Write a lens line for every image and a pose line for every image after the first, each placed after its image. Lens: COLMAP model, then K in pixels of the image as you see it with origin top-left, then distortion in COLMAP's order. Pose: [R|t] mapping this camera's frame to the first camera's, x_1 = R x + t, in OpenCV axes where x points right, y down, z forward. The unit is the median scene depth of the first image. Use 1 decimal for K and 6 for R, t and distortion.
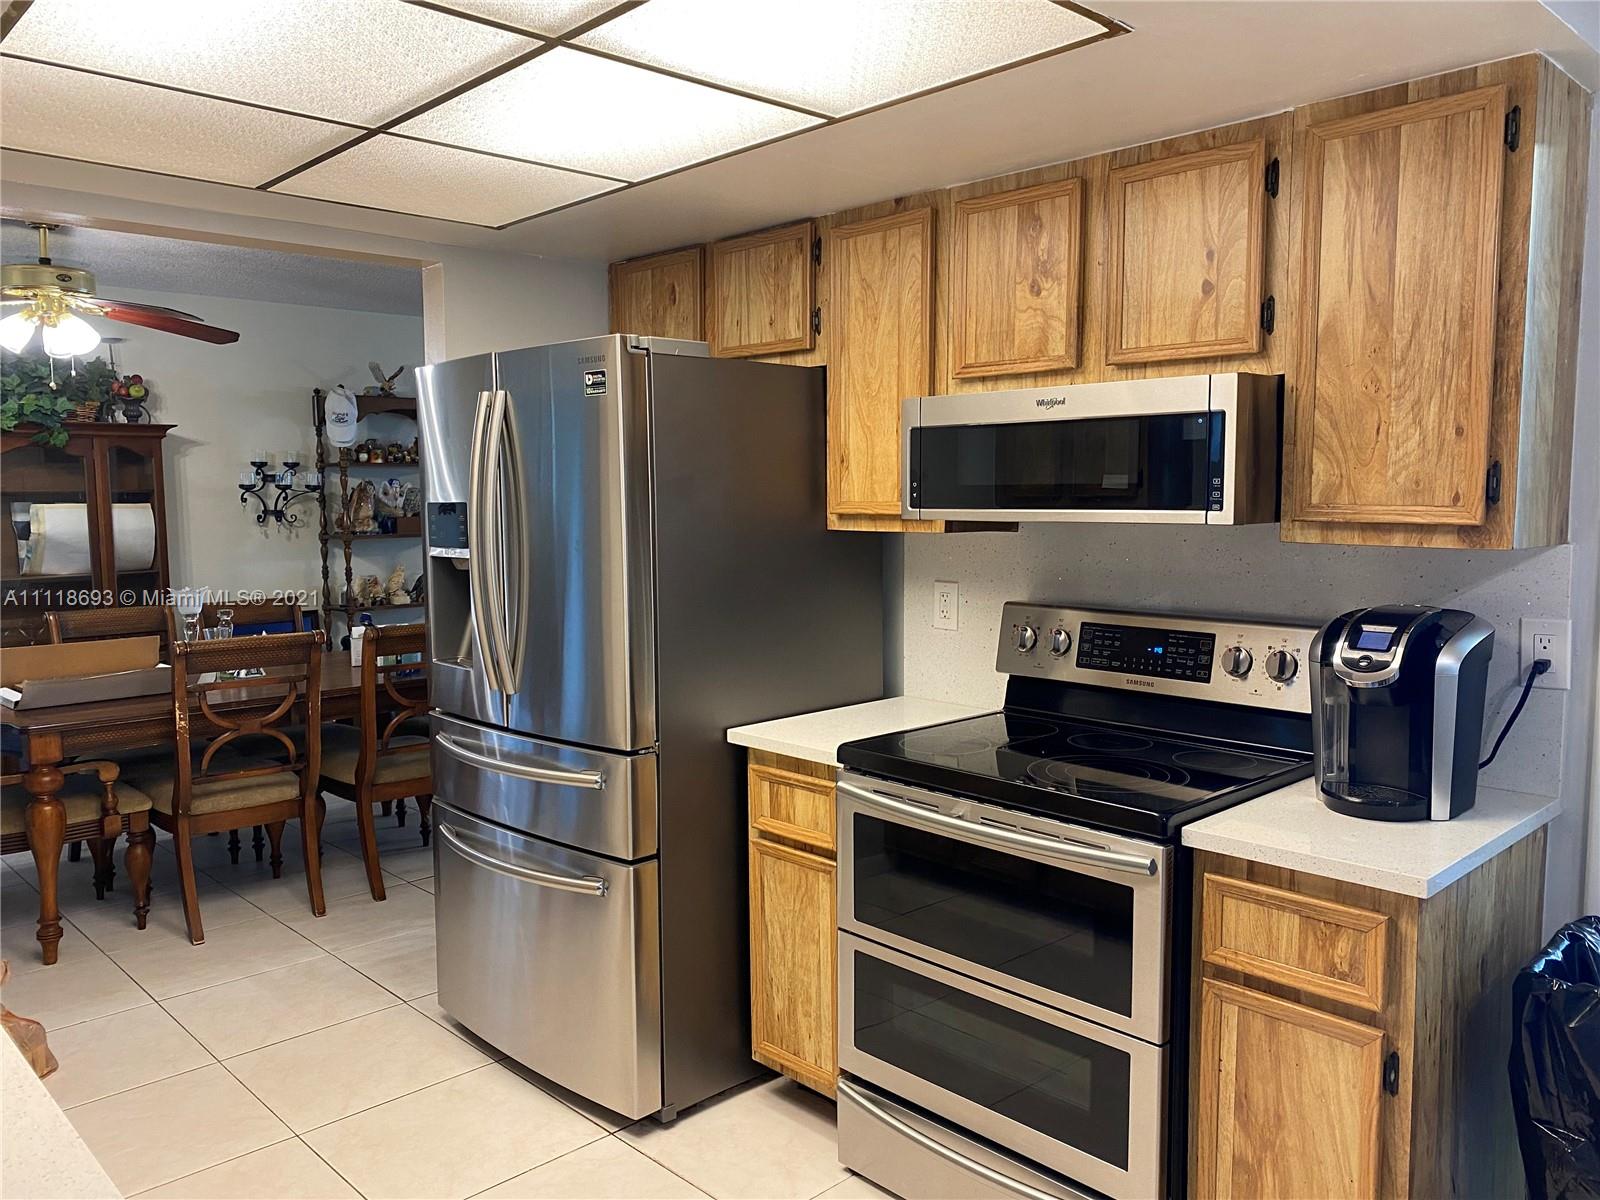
lens RADIAL K [[1218.6, 0, 808.1], [0, 1218.6, 596.0], [0, 0, 1]] dist [0.021142, -0.021832]
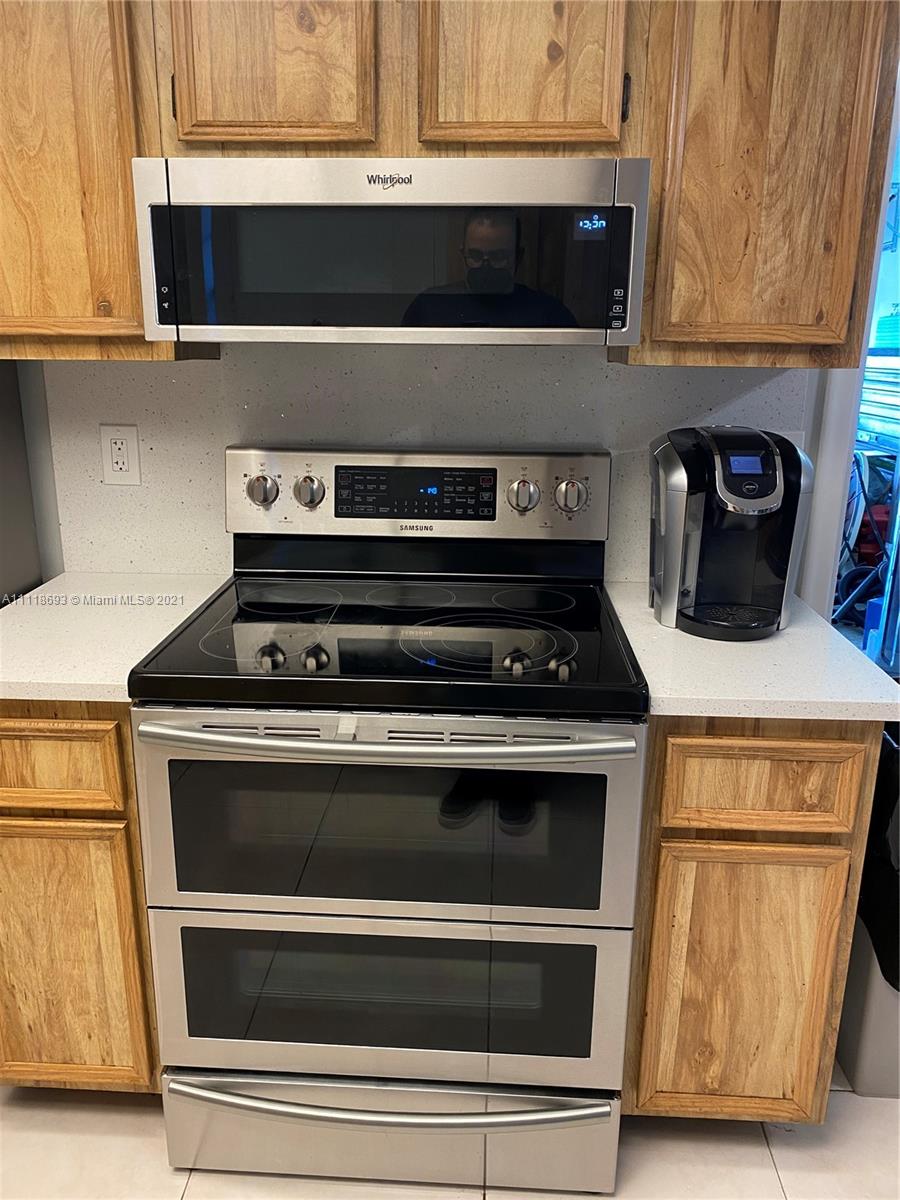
lens RADIAL K [[914.0, 0, 427.9], [0, 914.0, 589.4], [0, 0, 1]] dist [0.021142, -0.021832]
pose [[0.732046, -0.174434, 0.658545, -0.190346], [0.049177, 0.977673, 0.204298, -0.024540], [-0.679478, -0.117170, 0.724280, 0.512992]]
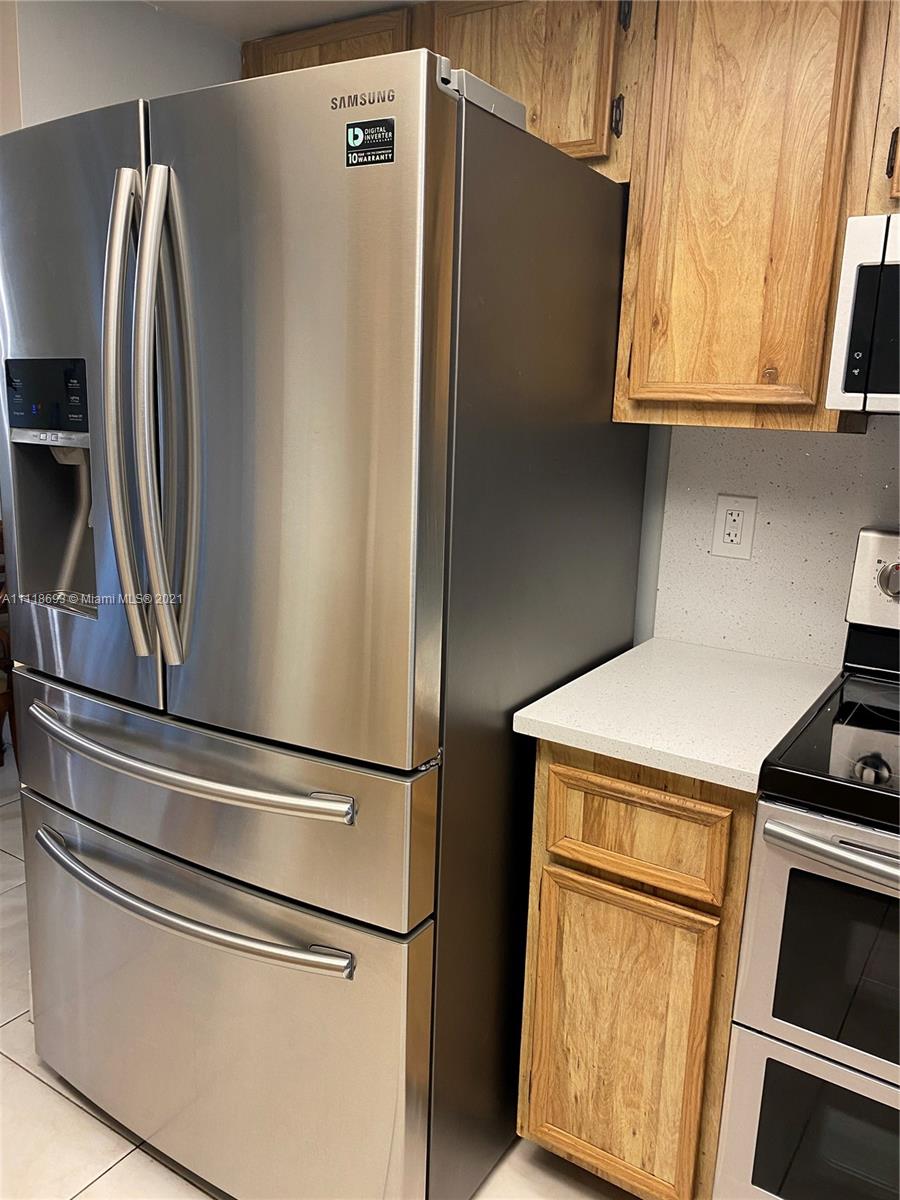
lens RADIAL K [[914.0, 0, 438.3], [0, 914.0, 588.1], [0, 0, 1]] dist [0.021142, -0.021832]
pose [[0.973440, -0.006362, 0.228856, -0.255024], [-0.021060, 0.992887, 0.117180, -0.022626], [-0.227974, -0.118887, 0.966382, 0.589909]]
